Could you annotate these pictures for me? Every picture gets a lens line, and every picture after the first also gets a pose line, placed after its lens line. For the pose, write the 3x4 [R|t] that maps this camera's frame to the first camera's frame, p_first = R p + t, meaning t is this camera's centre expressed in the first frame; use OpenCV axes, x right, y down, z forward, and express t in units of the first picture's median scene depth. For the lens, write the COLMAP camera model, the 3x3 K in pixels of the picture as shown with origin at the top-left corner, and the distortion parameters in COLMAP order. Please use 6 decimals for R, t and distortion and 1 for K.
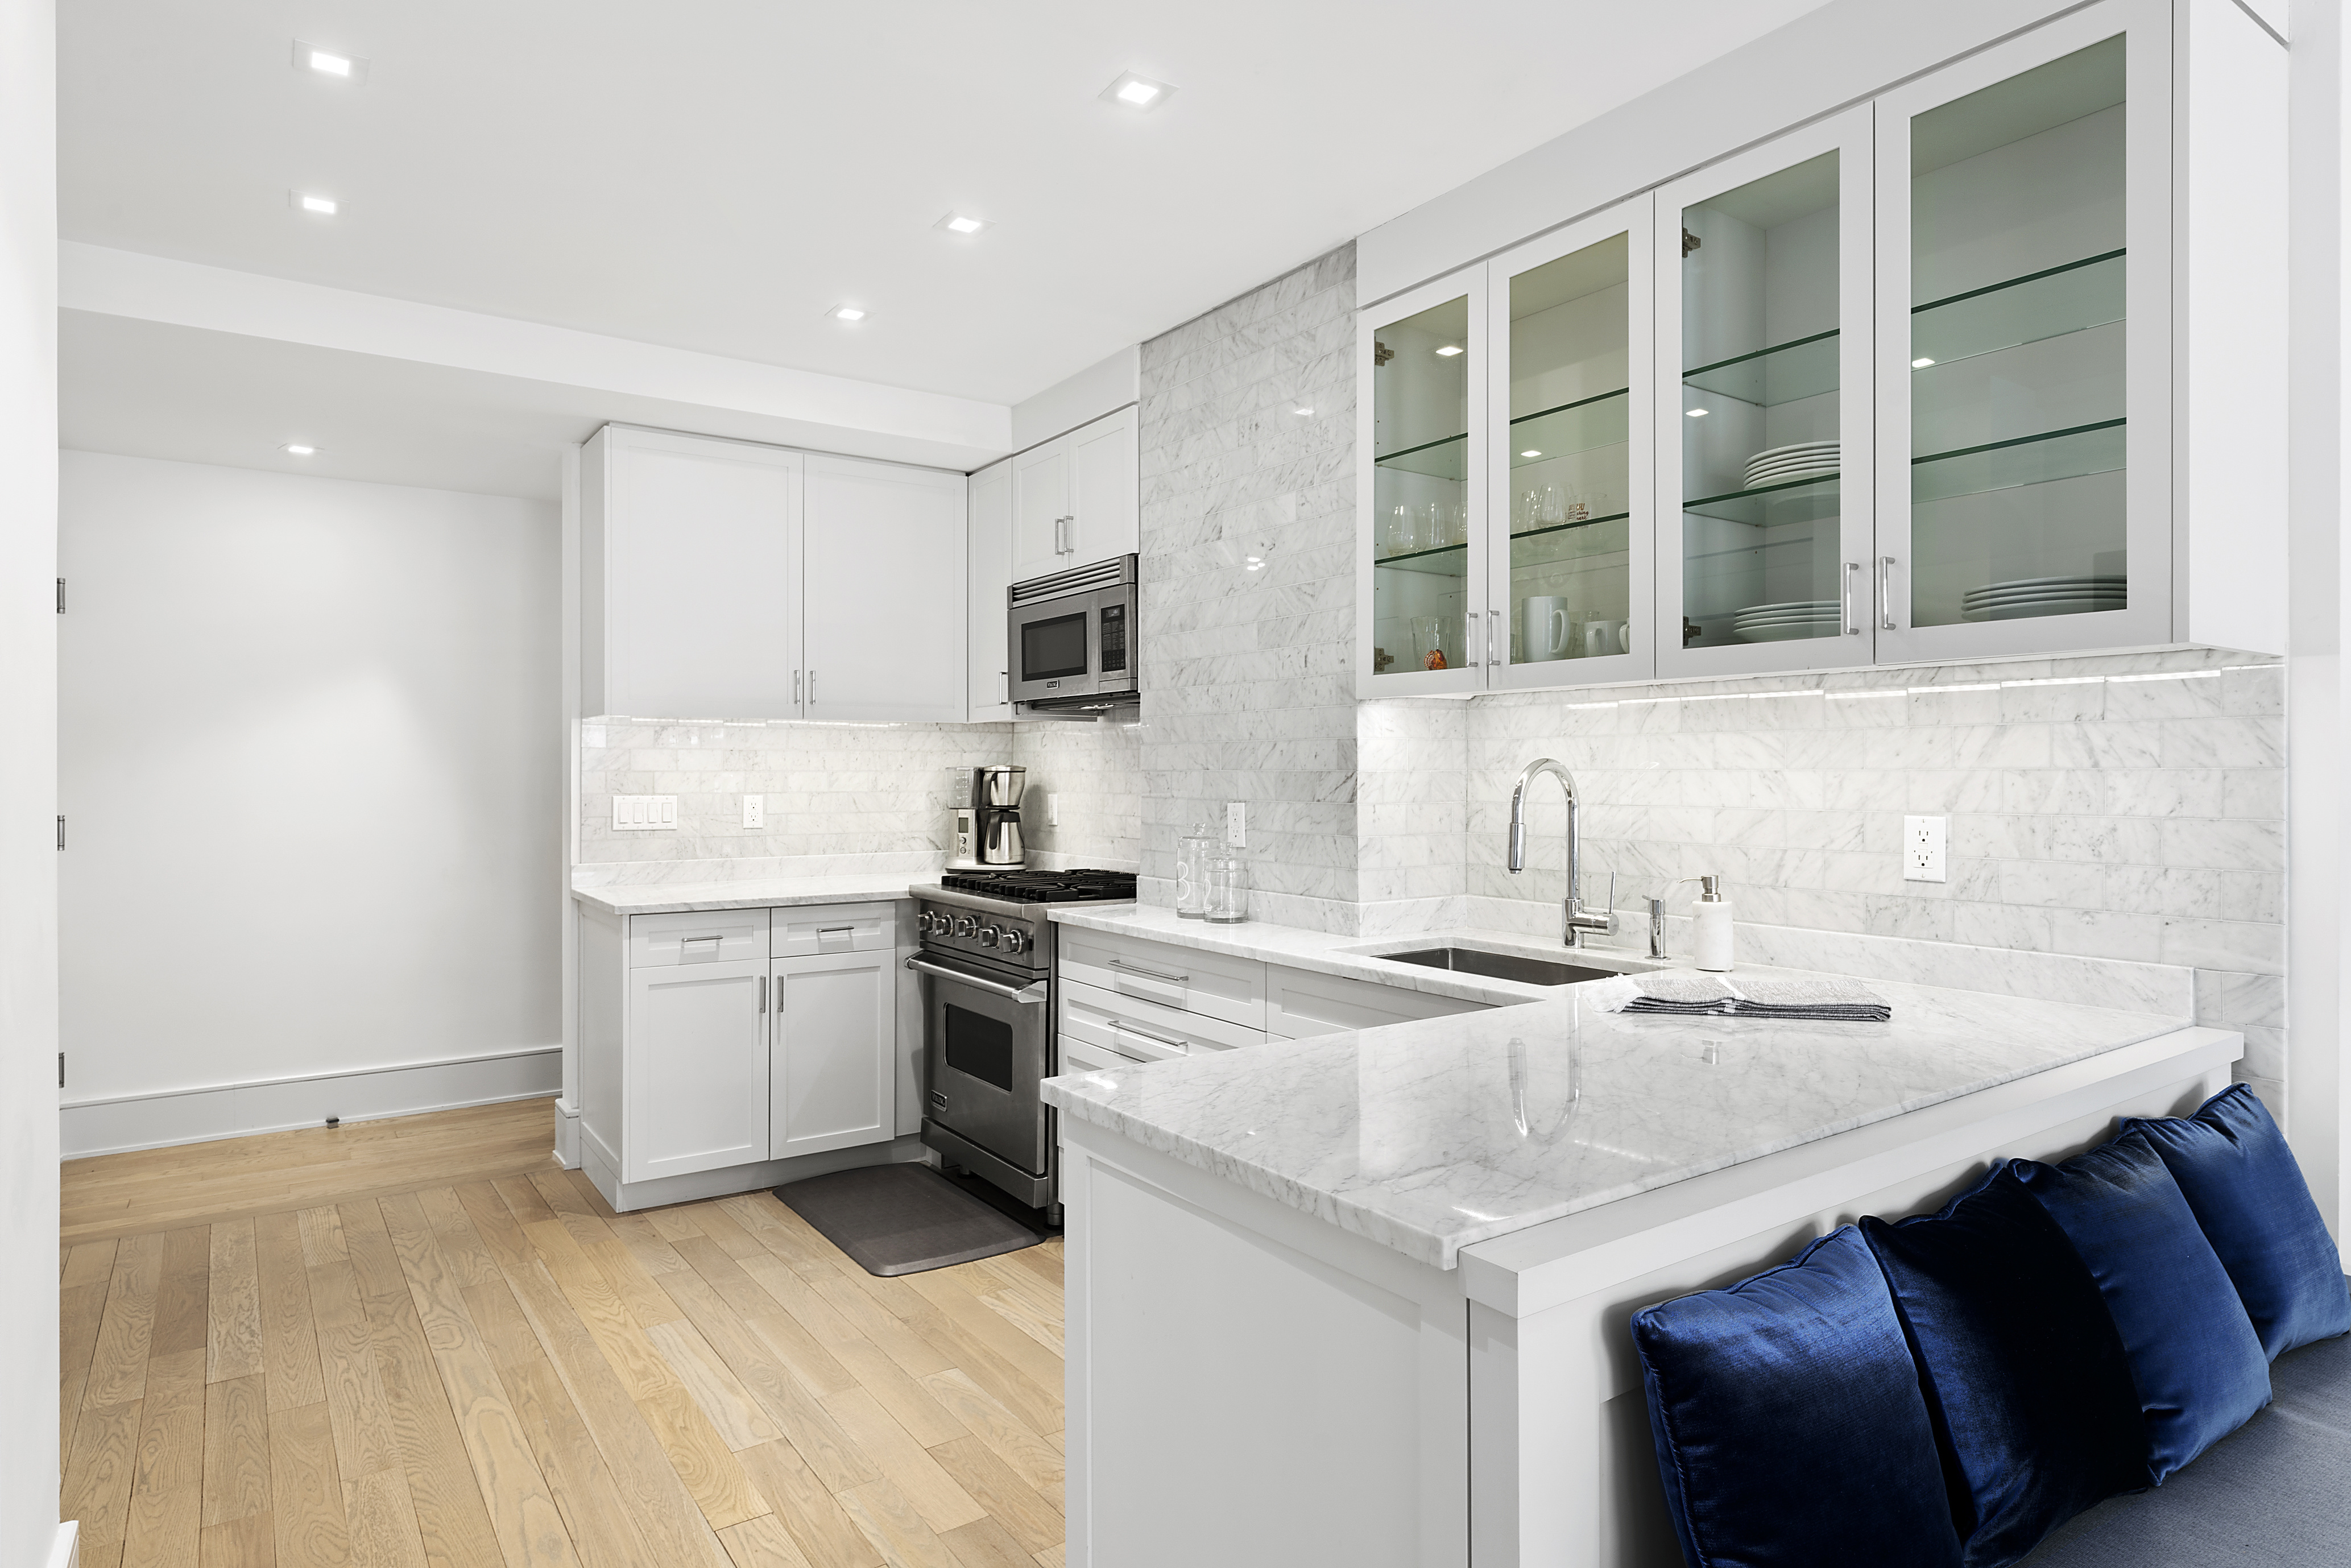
lens RADIAL K [[1319.6, 0, 1174.7], [0, 1319.6, 768.5], [0, 0, 1]] dist [-0.002460, 0.000315]
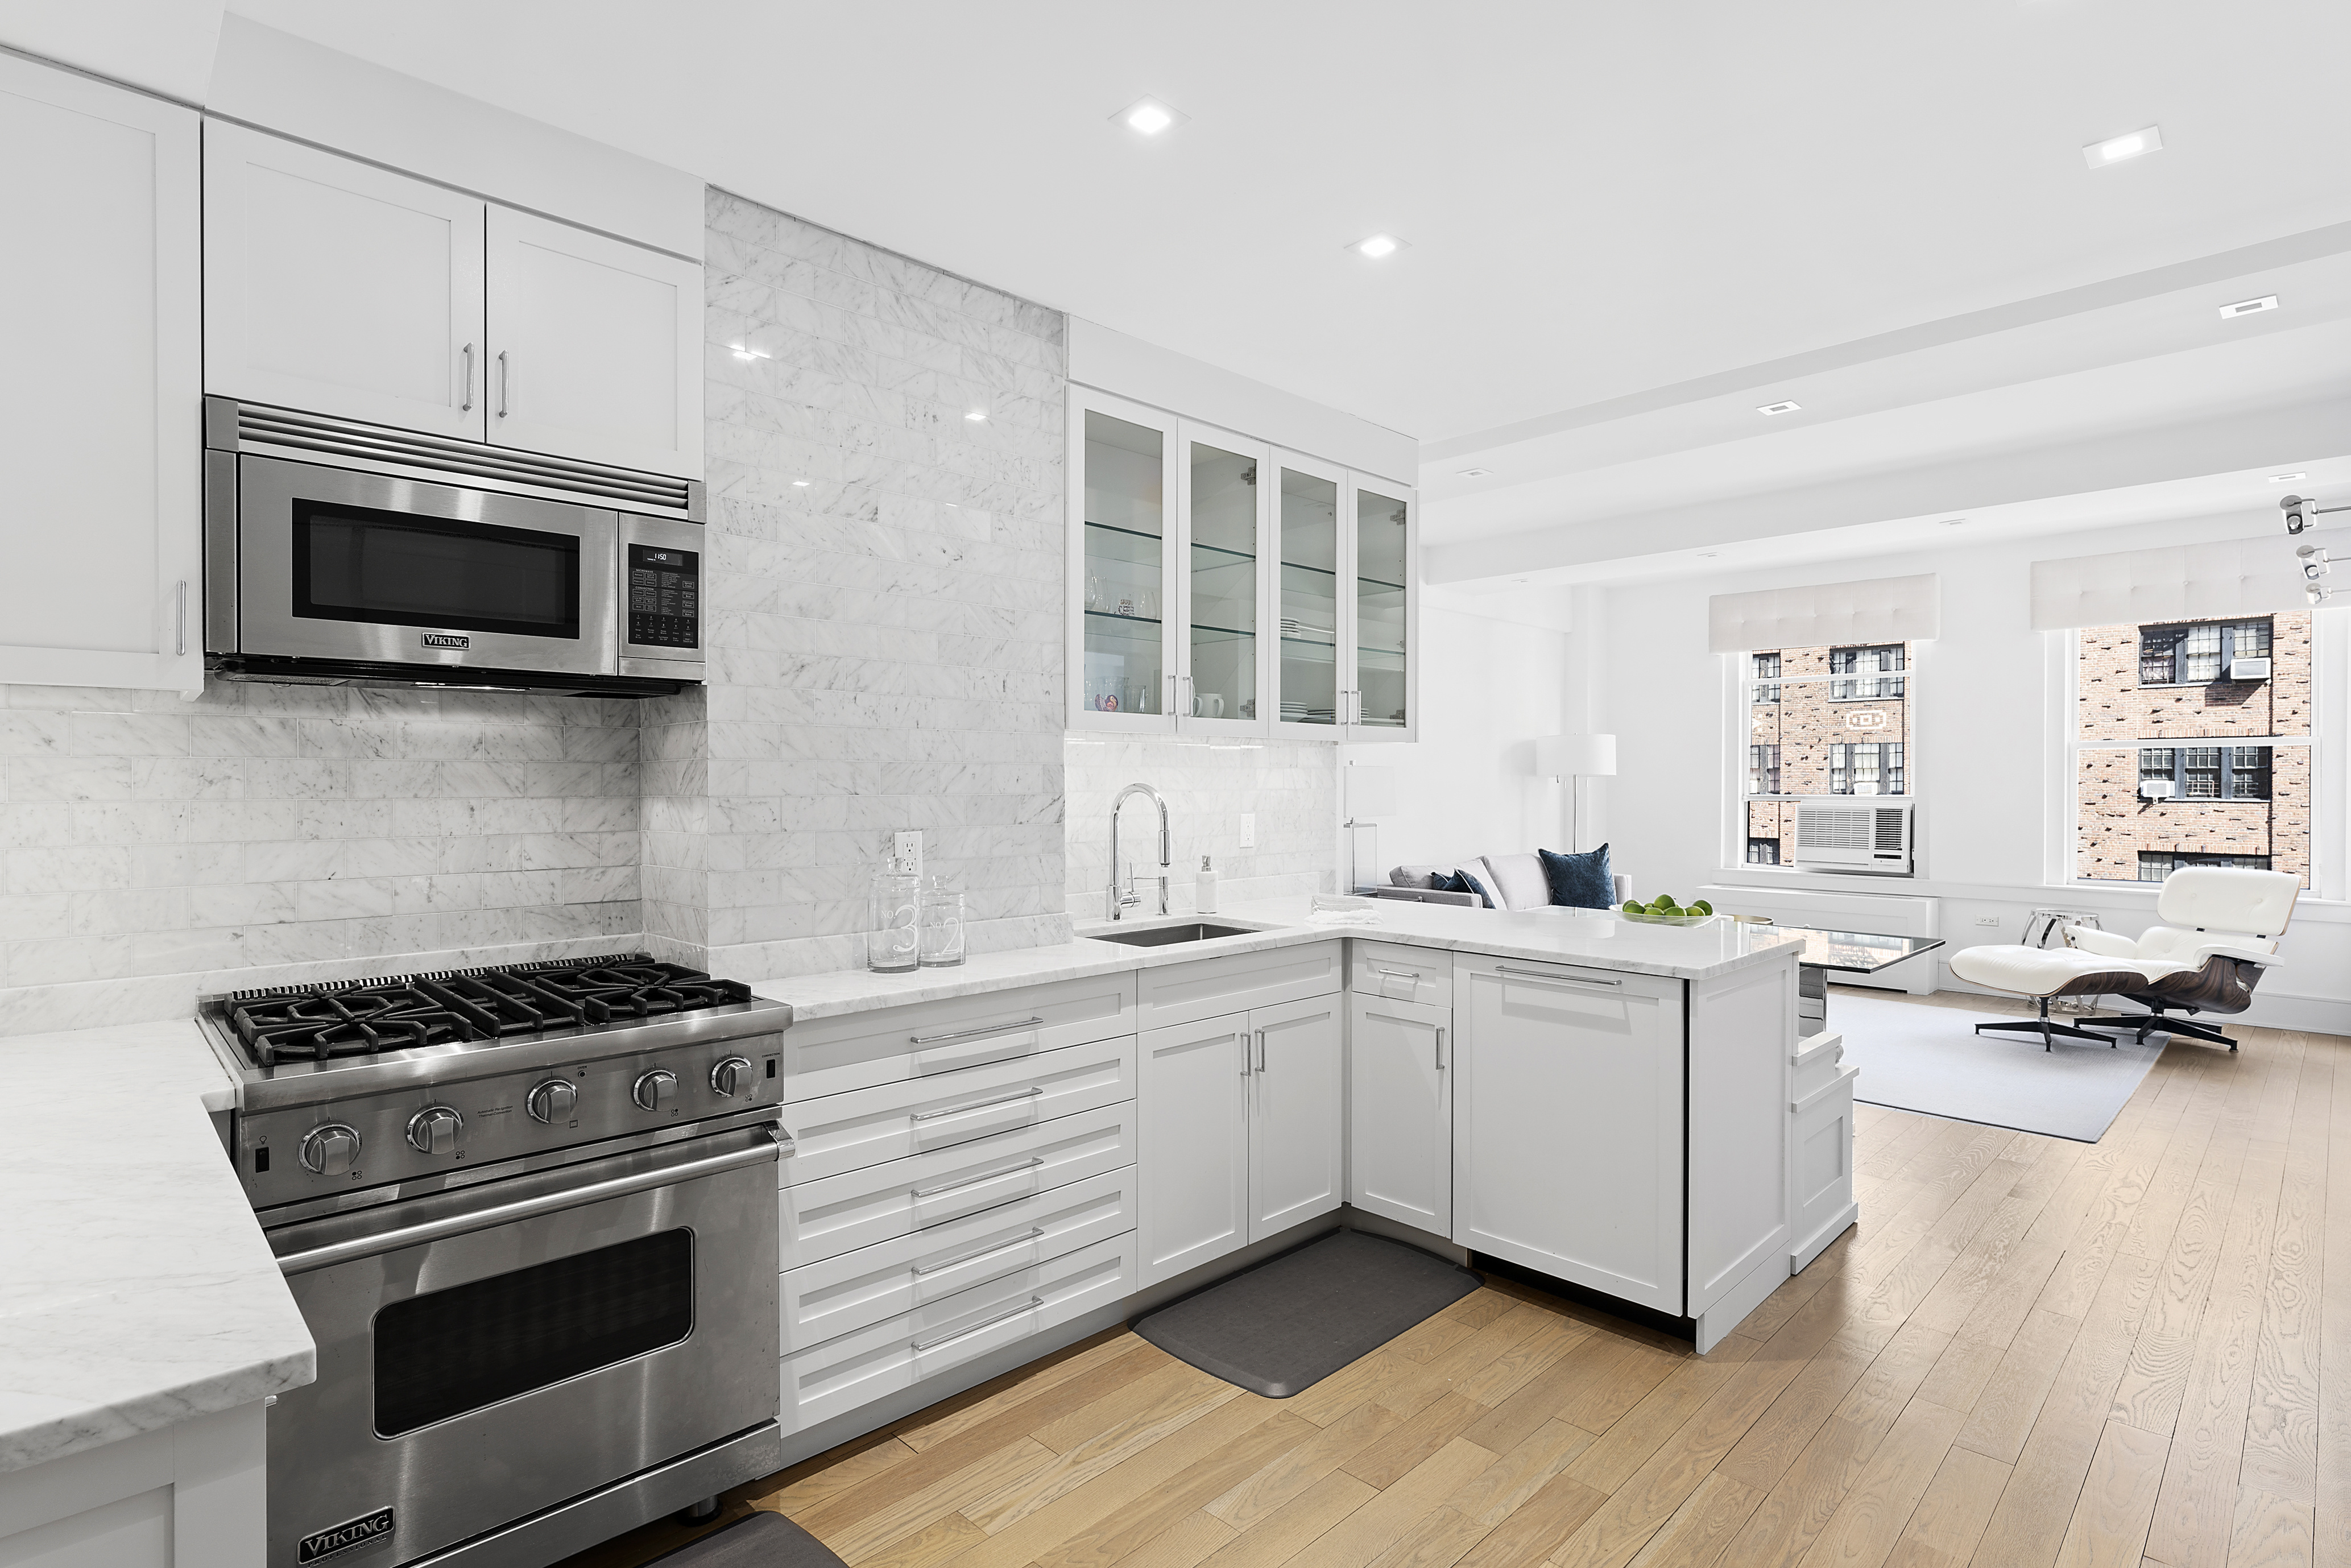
lens RADIAL K [[1143.1, 0, 1175.5], [0, 1143.1, 784.0], [0, 0, 1]] dist [0.002247, 0.000165]
pose [[-0.163165, -0.002549, 0.986595, -0.785288], [-0.002305, 0.999995, 0.002202, -0.008410], [-0.986596, -0.001915, -0.163170, 1.011832]]
